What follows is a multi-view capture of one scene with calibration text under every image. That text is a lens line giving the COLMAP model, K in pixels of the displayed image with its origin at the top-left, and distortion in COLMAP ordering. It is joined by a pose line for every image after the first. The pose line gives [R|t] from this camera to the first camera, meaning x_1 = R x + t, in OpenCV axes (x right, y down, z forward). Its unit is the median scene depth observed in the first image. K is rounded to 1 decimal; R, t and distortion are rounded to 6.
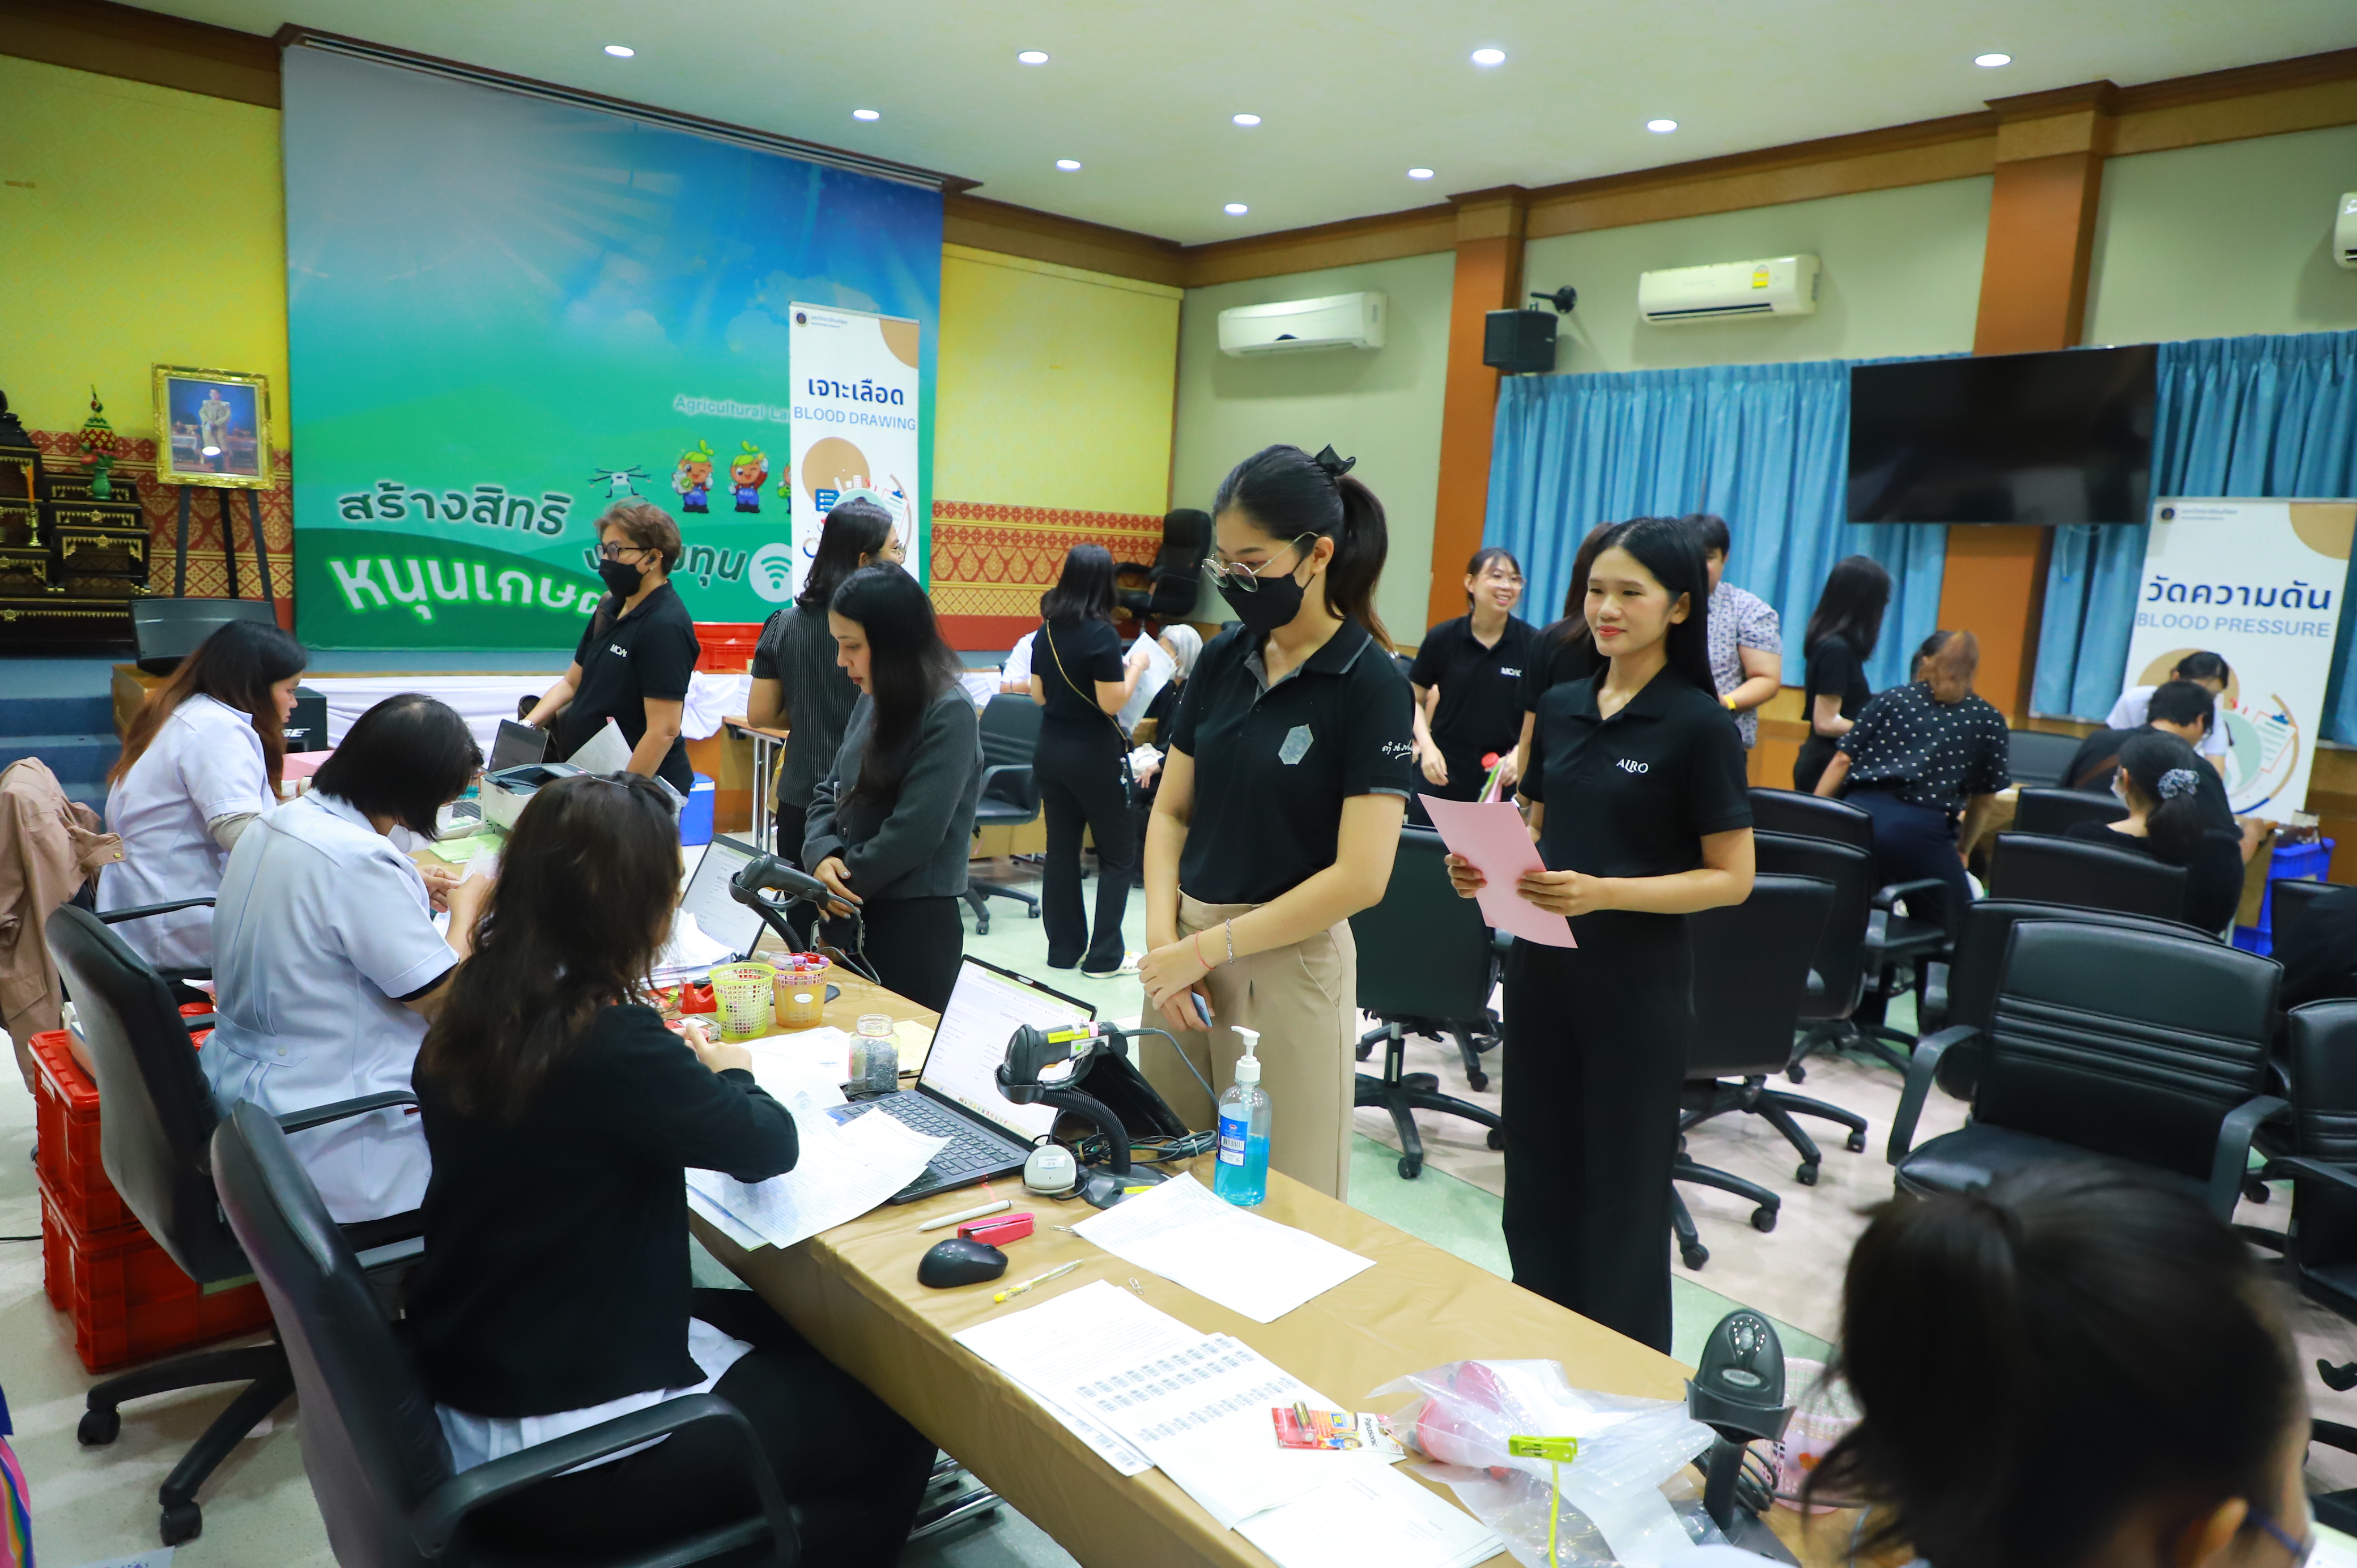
lens RADIAL K [[1539.8, 0, 1175.1], [0, 1539.8, 781.1], [0, 0, 1]] dist [-0.001160, 0.000349]
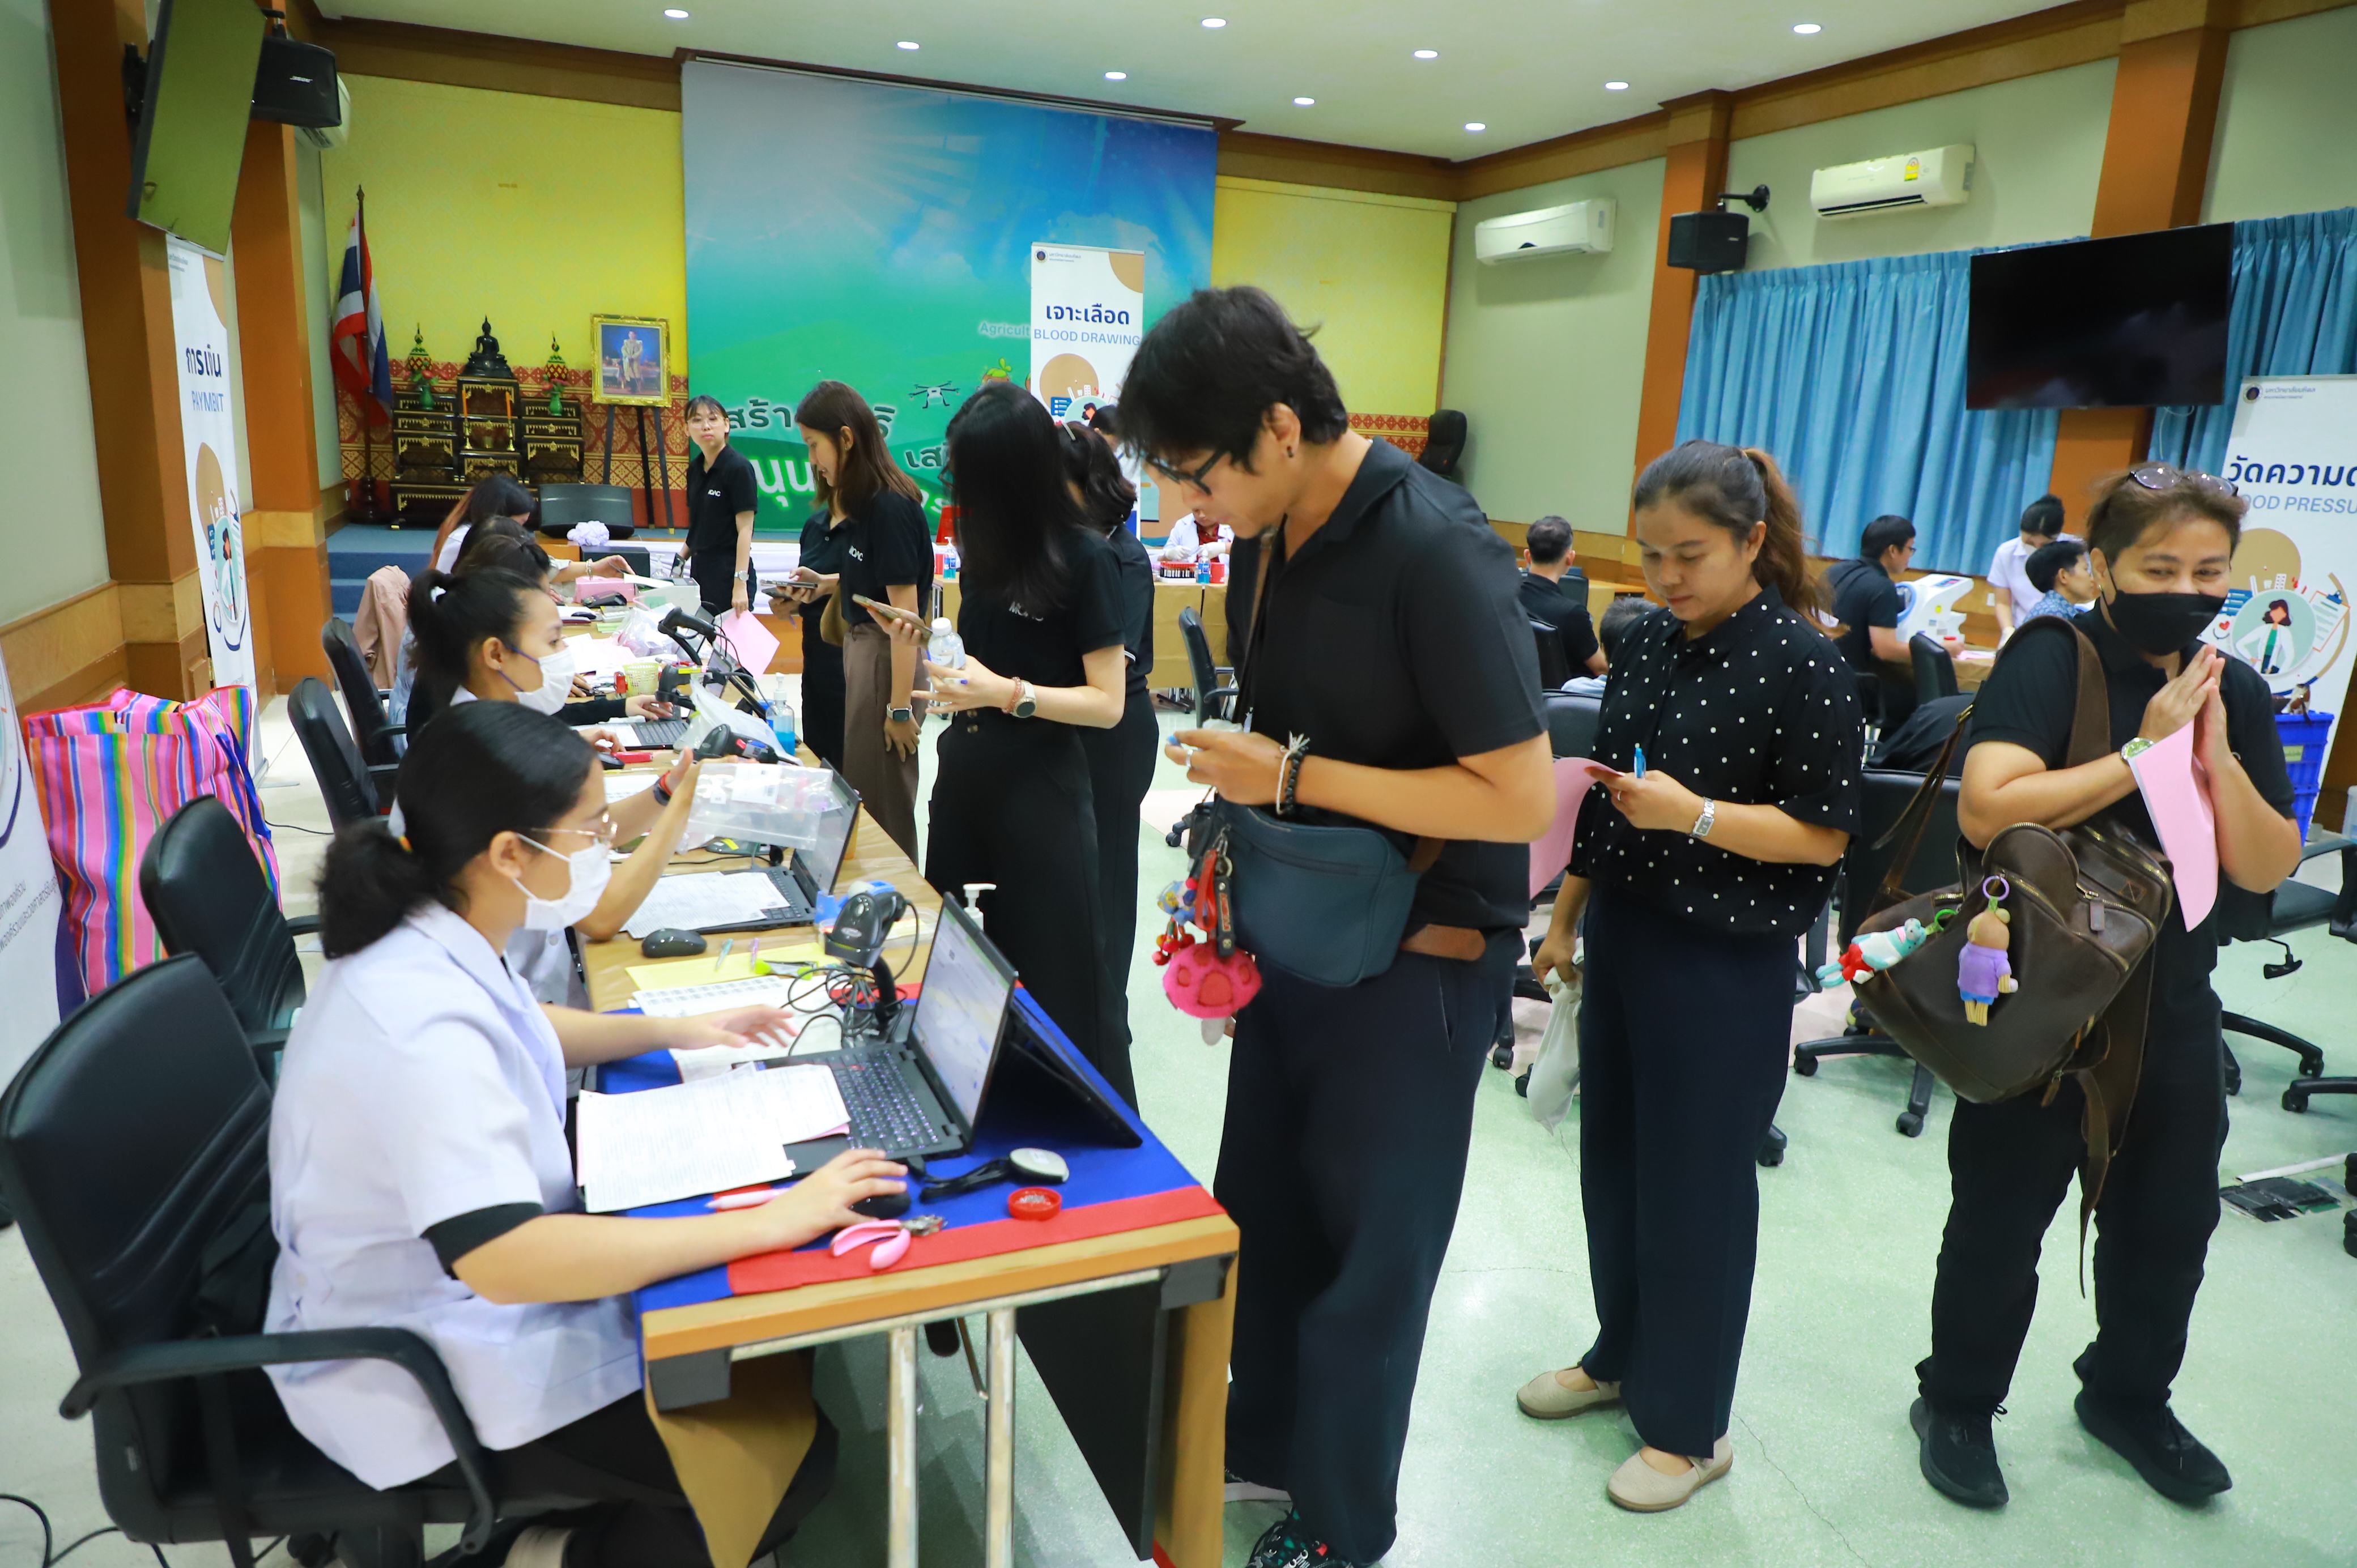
lens RADIAL K [[1550.2, 0, 1184.3], [0, 1550.2, 787.2], [0, 0, 1]] dist [-0.004490, 0.002278]
pose [[0.953063, 0.053754, -0.297962, 0.257095], [-0.036292, 0.997300, 0.063835, 0.037522], [0.300589, -0.050026, 0.952441, -0.158711]]
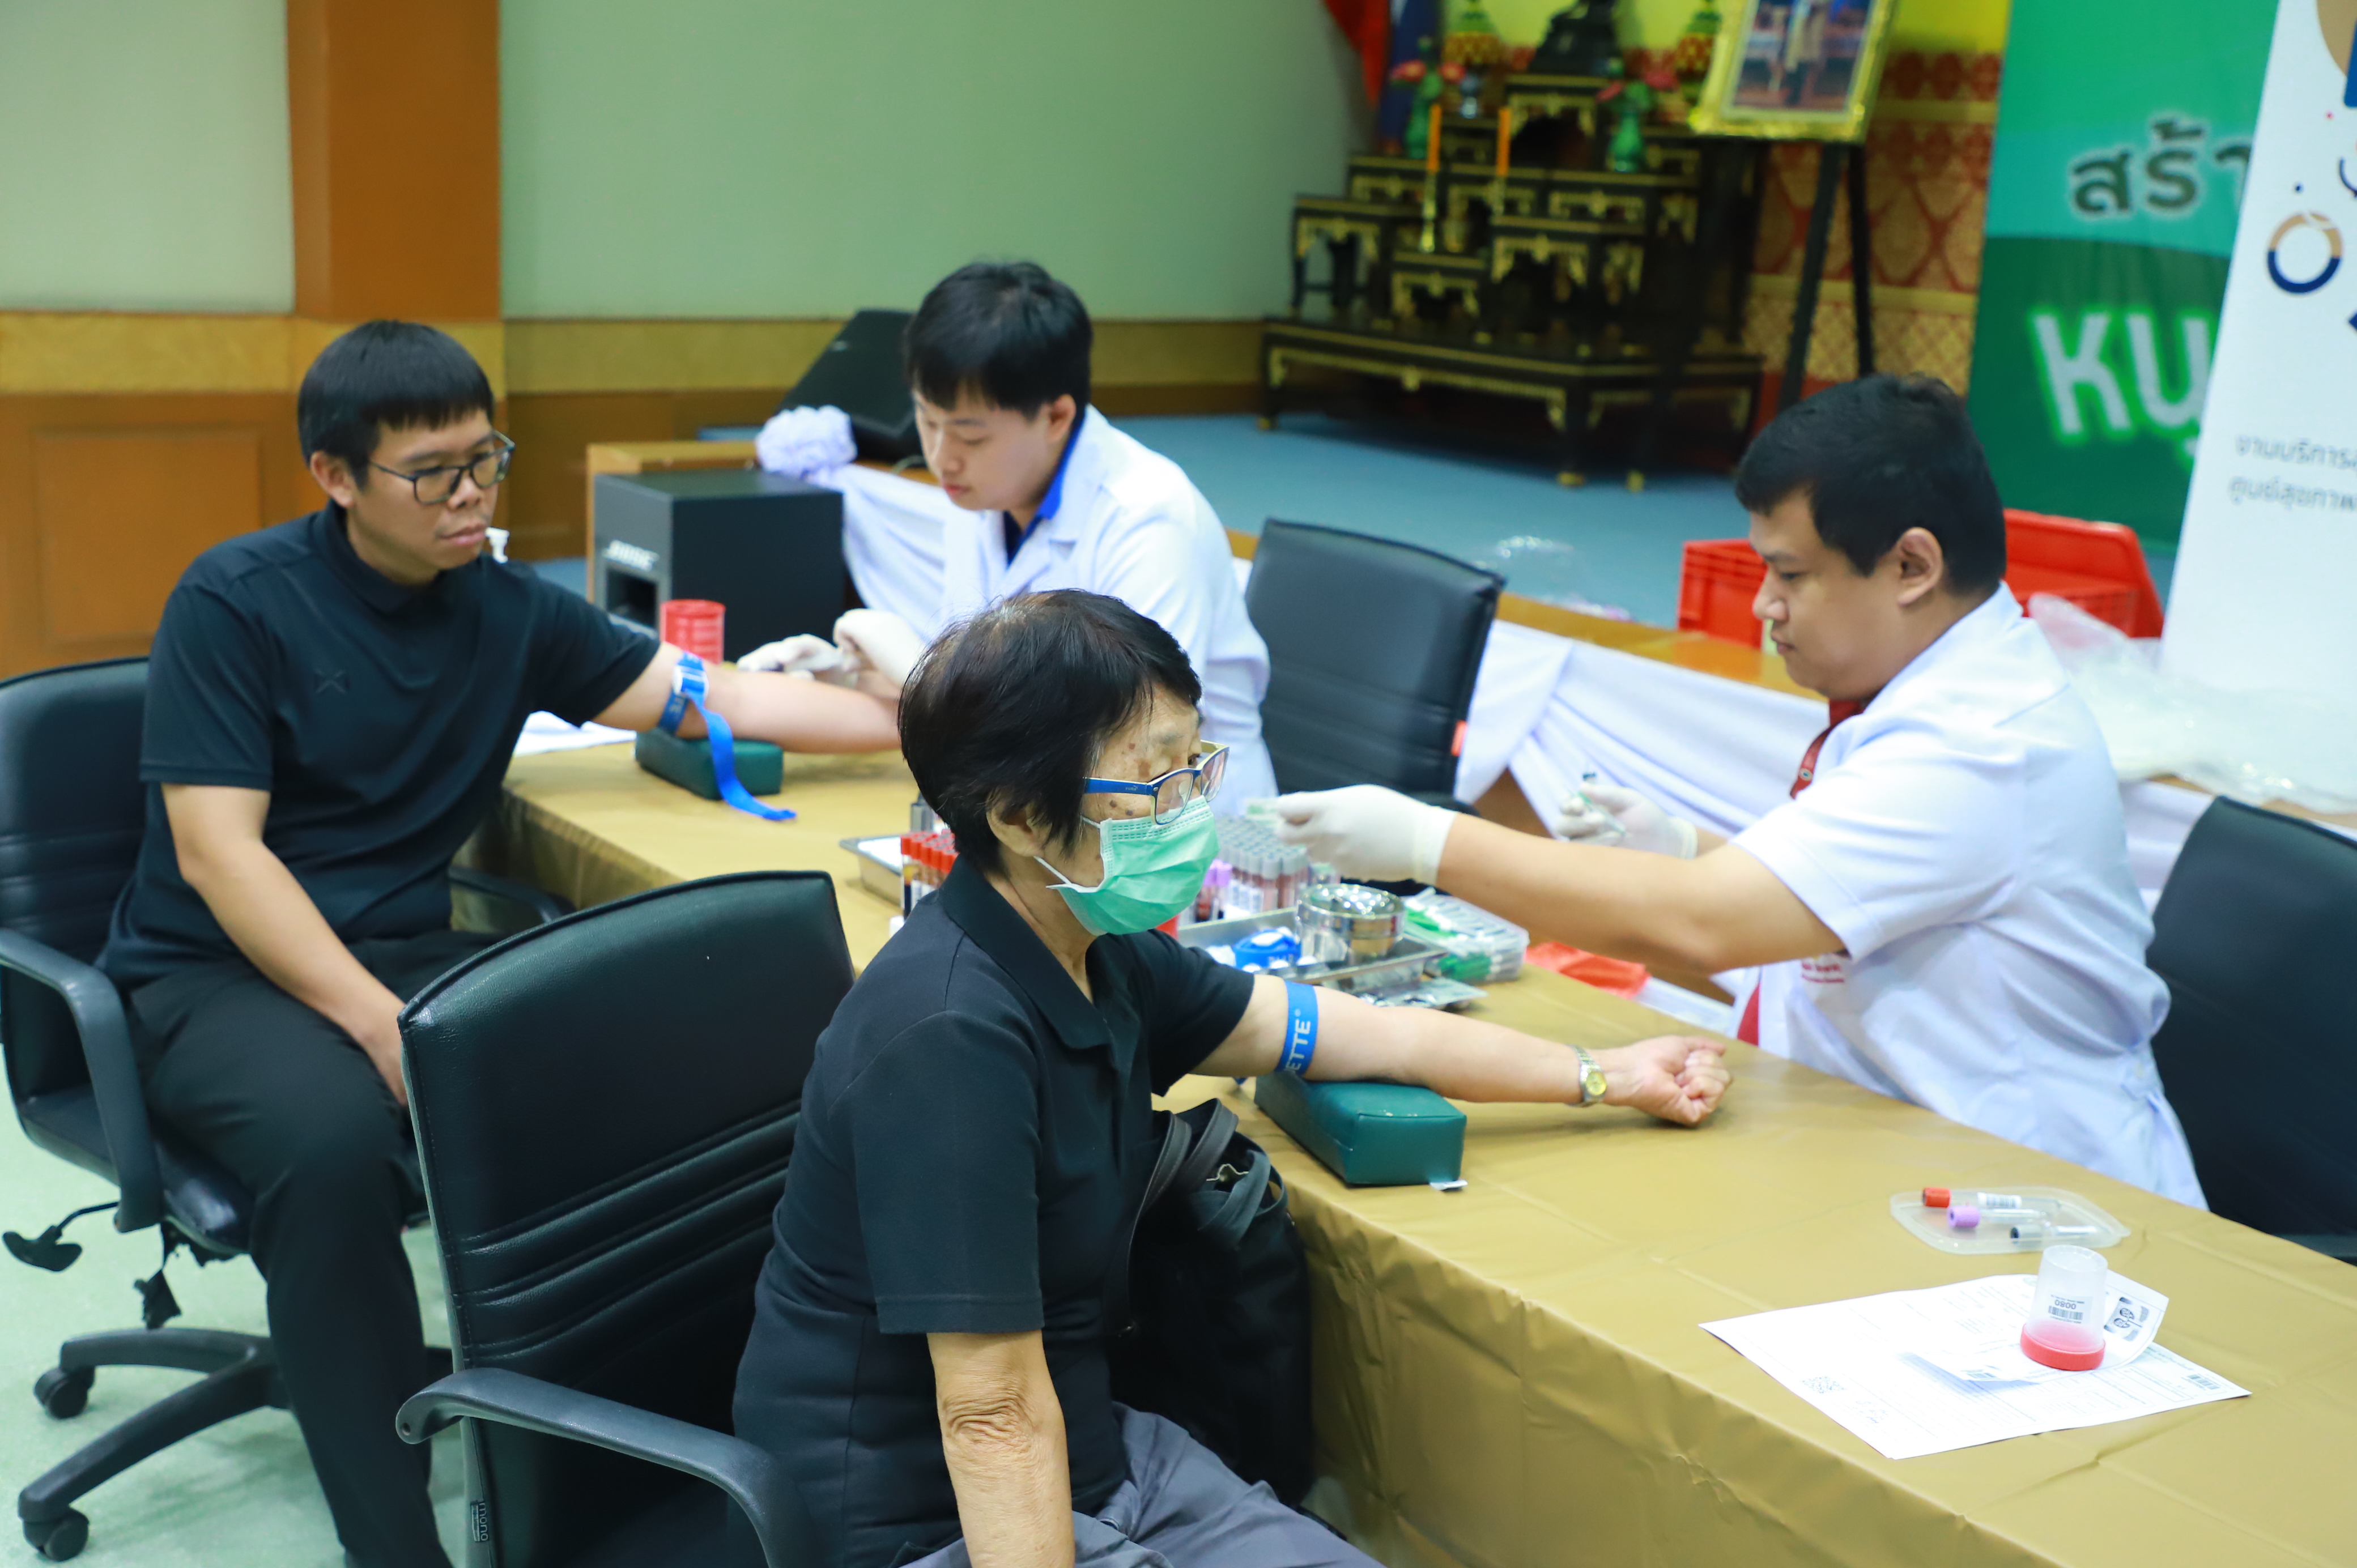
lens RADIAL K [[2828.9, 0, 1187.7], [0, 2828.9, 788.9], [0, 0, 1]] dist [0.021448, 0.017149]
pose [[-0.018626, 0.167985, -0.985614, 0.259187], [-0.203177, 0.964580, 0.168240, -0.109686], [0.978965, 0.203388, 0.016165, 0.852744]]
